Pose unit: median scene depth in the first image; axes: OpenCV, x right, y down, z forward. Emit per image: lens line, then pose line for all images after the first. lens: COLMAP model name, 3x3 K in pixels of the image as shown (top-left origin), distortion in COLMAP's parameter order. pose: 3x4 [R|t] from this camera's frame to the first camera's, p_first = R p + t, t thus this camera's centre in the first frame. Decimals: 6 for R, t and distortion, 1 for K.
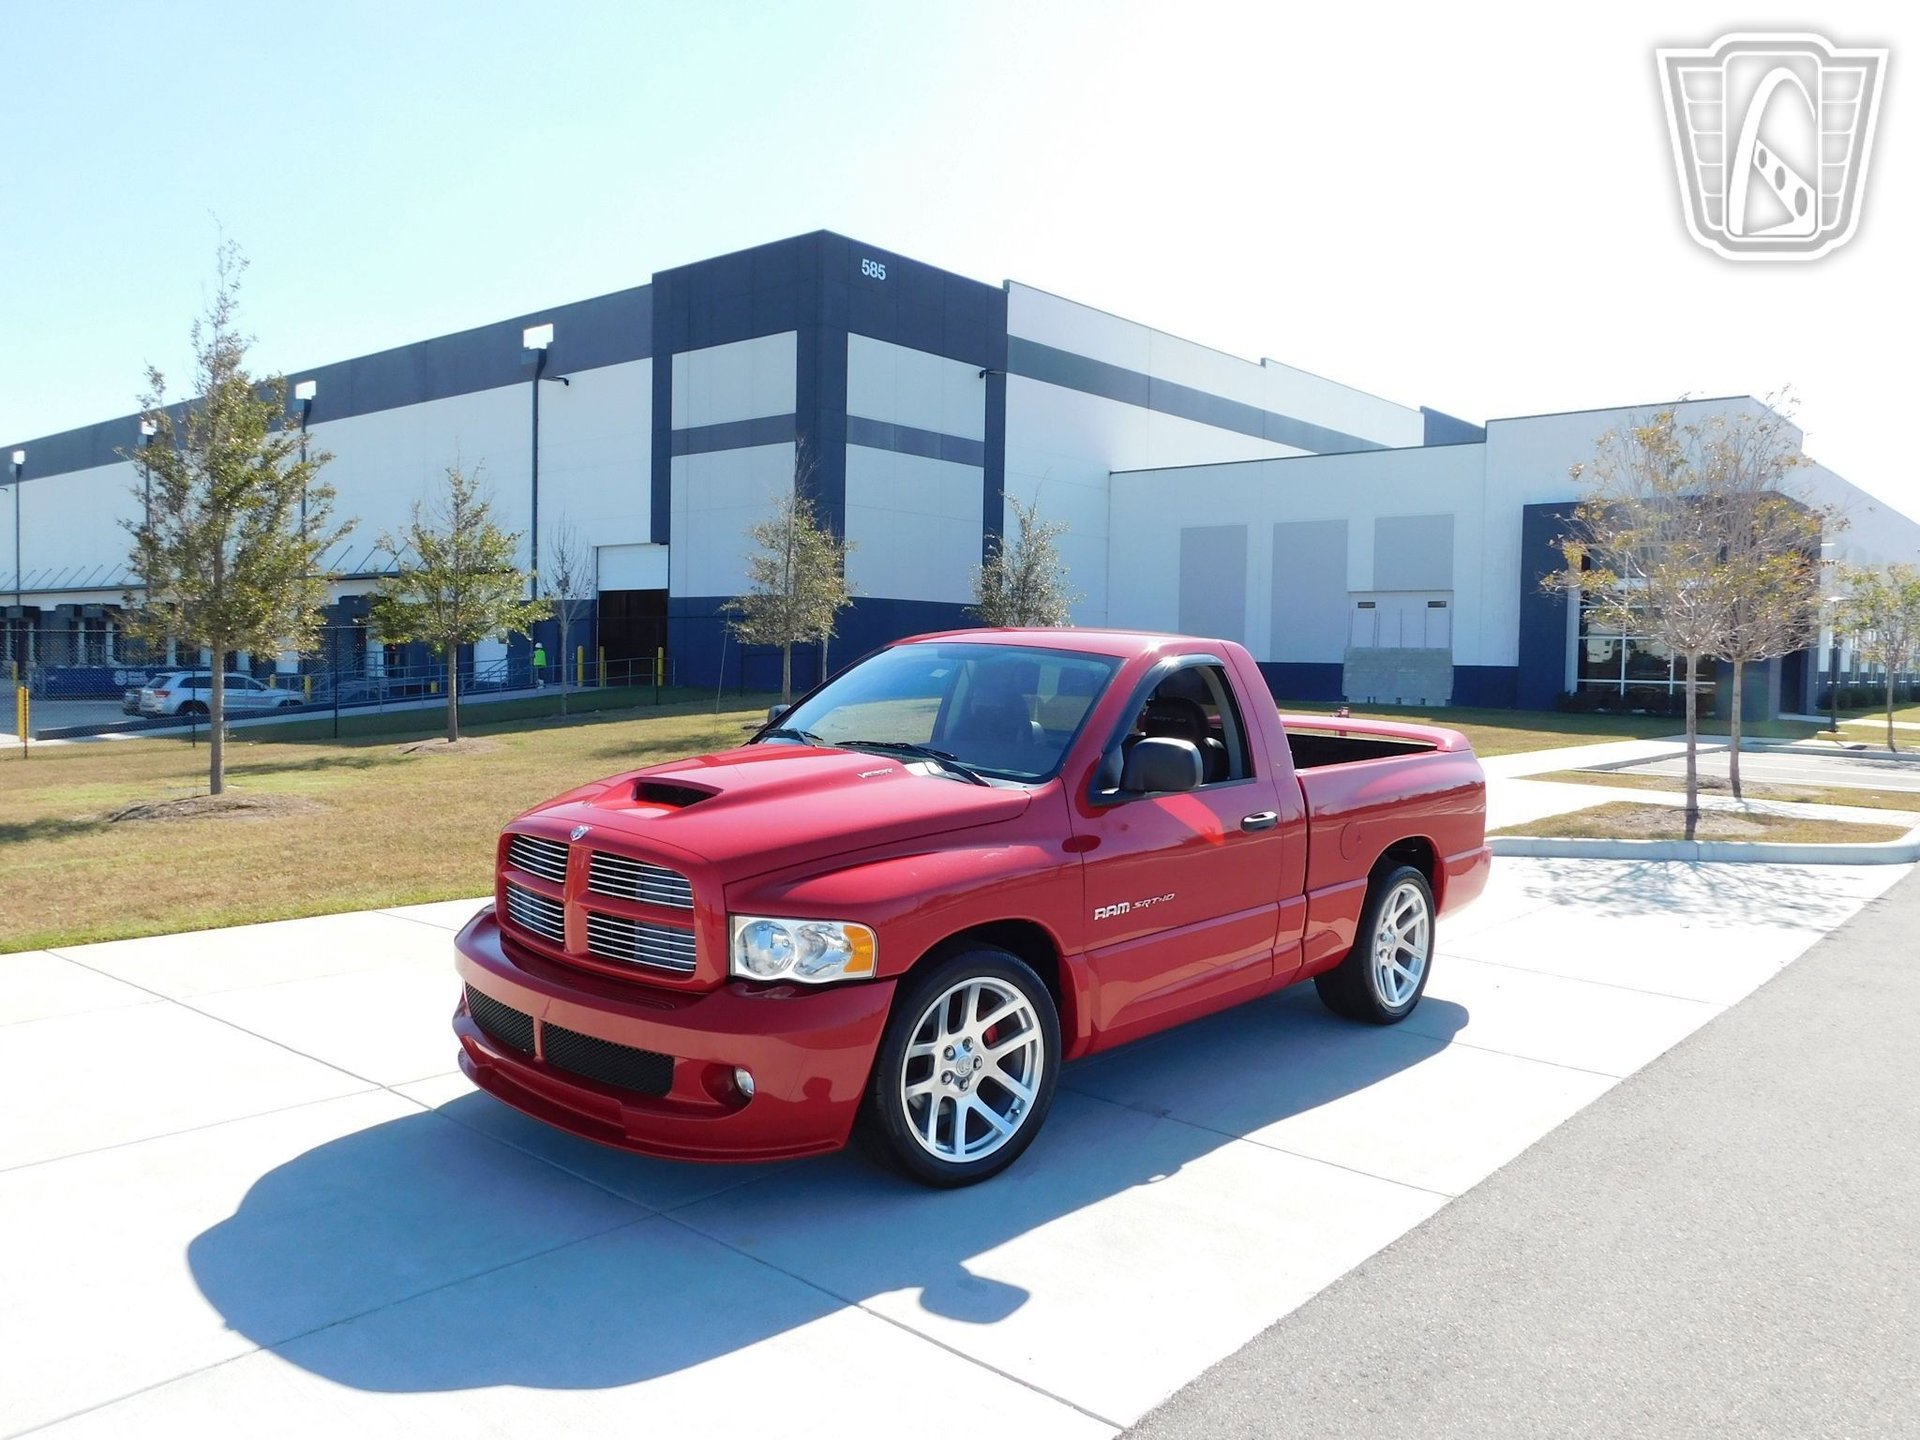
lens RADIAL K [[1419.9, 0, 963.2], [0, 1419.9, 715.9], [0, 0, 1]] dist [-0.020322, 0.025148]
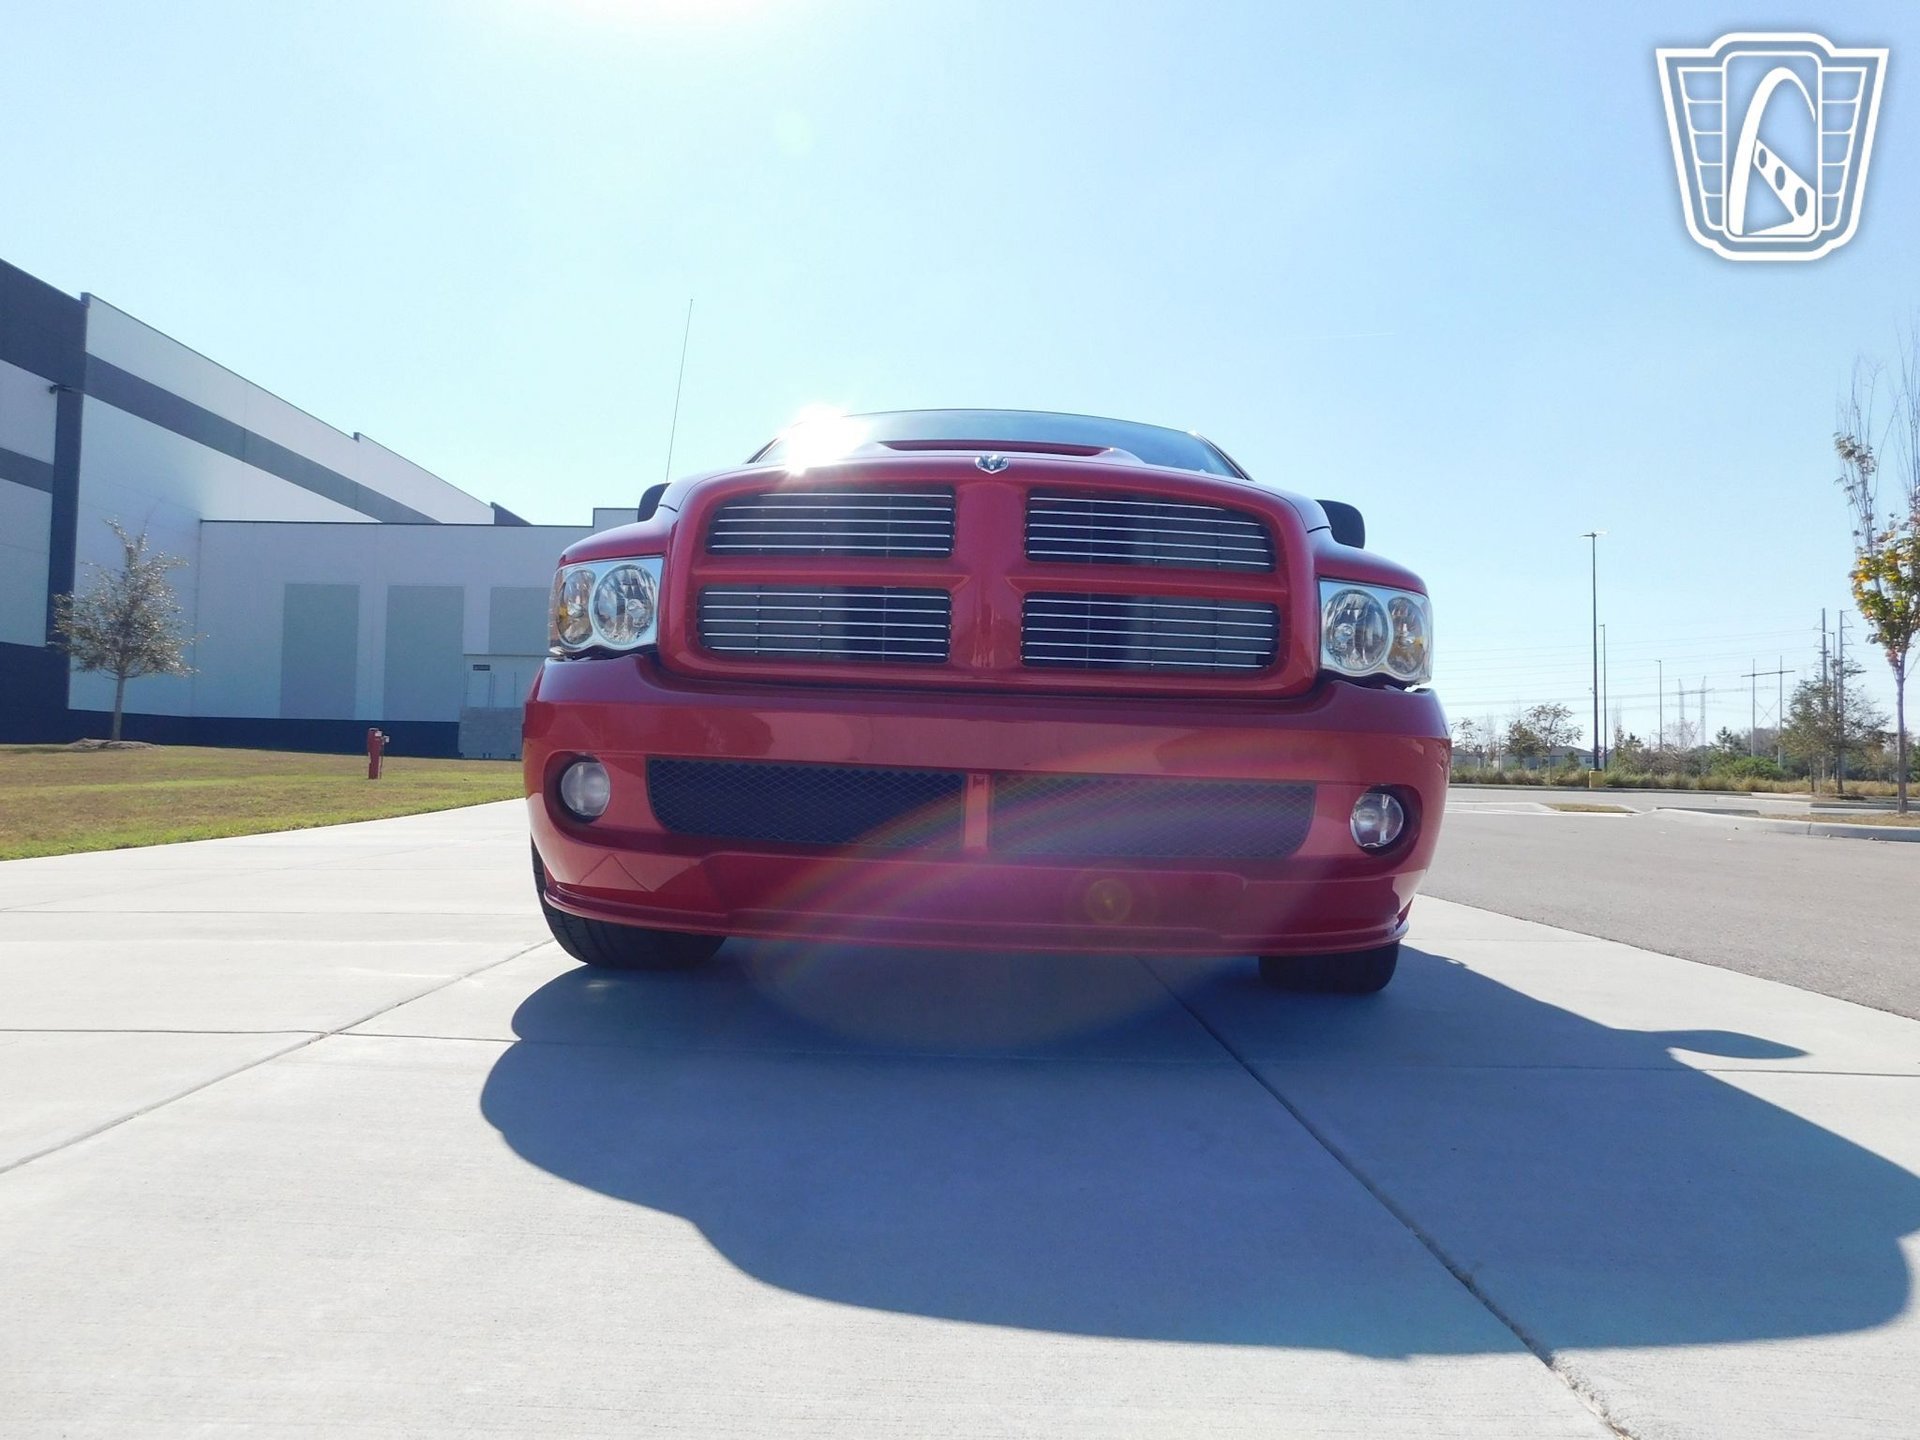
lens RADIAL K [[1260.2, 0, 961.8], [0, 1260.2, 705.0], [0, 0, 1]] dist [-0.073890, 0.055552]
pose [[0.753250, 0.029115, 0.657090, -0.070952], [0.020417, 0.997503, -0.067602, 0.025035], [-0.657418, 0.064337, 0.750775, 0.071386]]
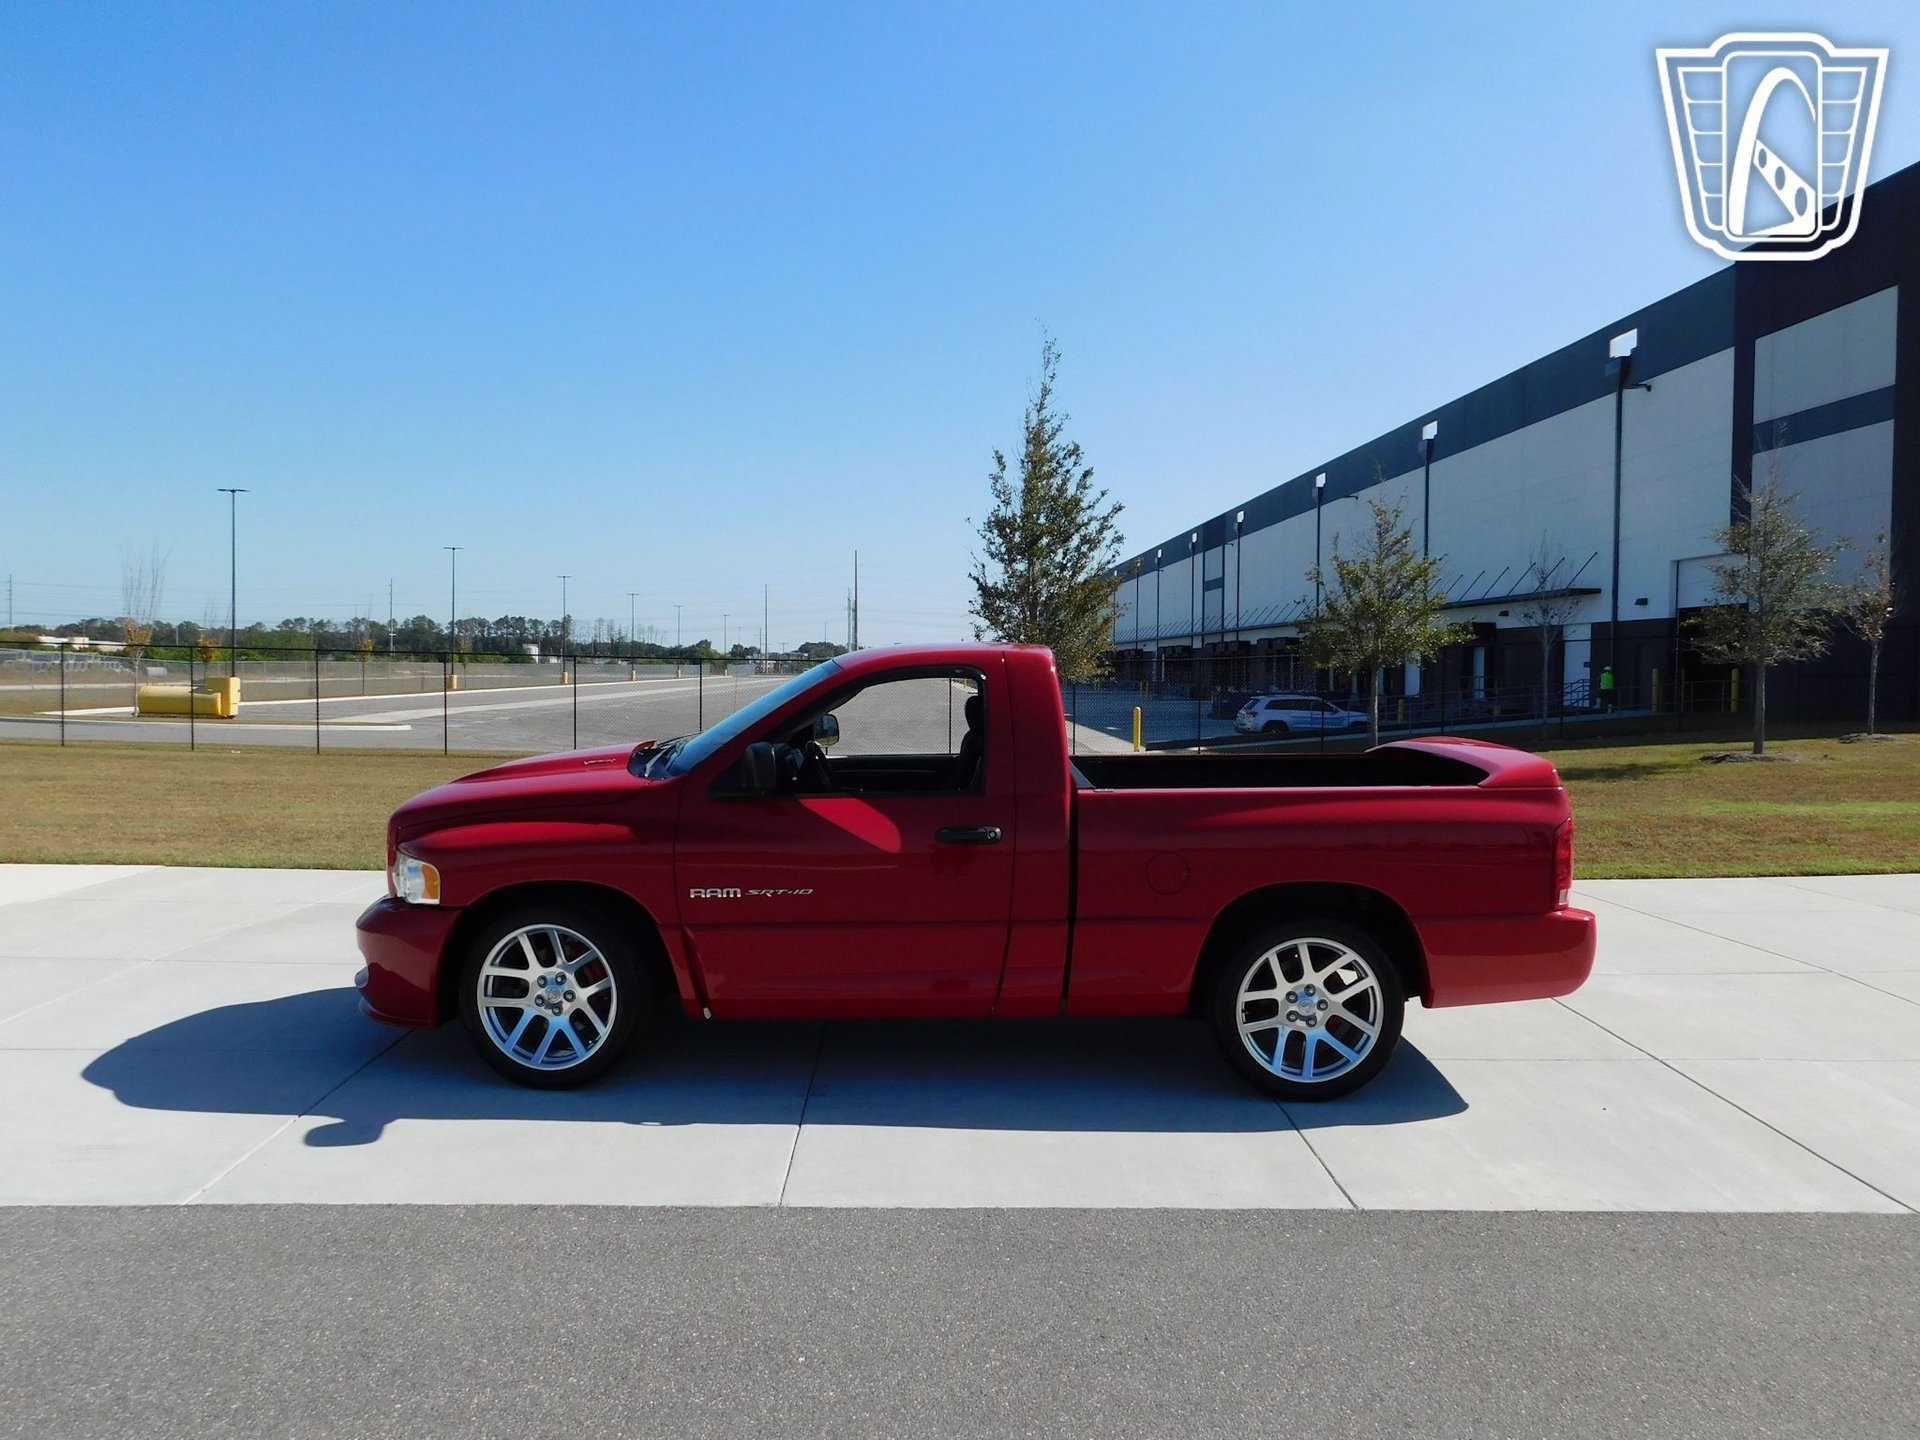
lens RADIAL K [[1419.9, 0, 956.9], [0, 1419.9, 703.7], [0, 0, 1]] dist [-0.020322, 0.025148]
pose [[0.676467, 0.005843, -0.736450, 0.133928], [-0.025705, 0.999547, -0.015682, -0.000004], [0.736024, 0.029539, 0.676310, 0.046994]]
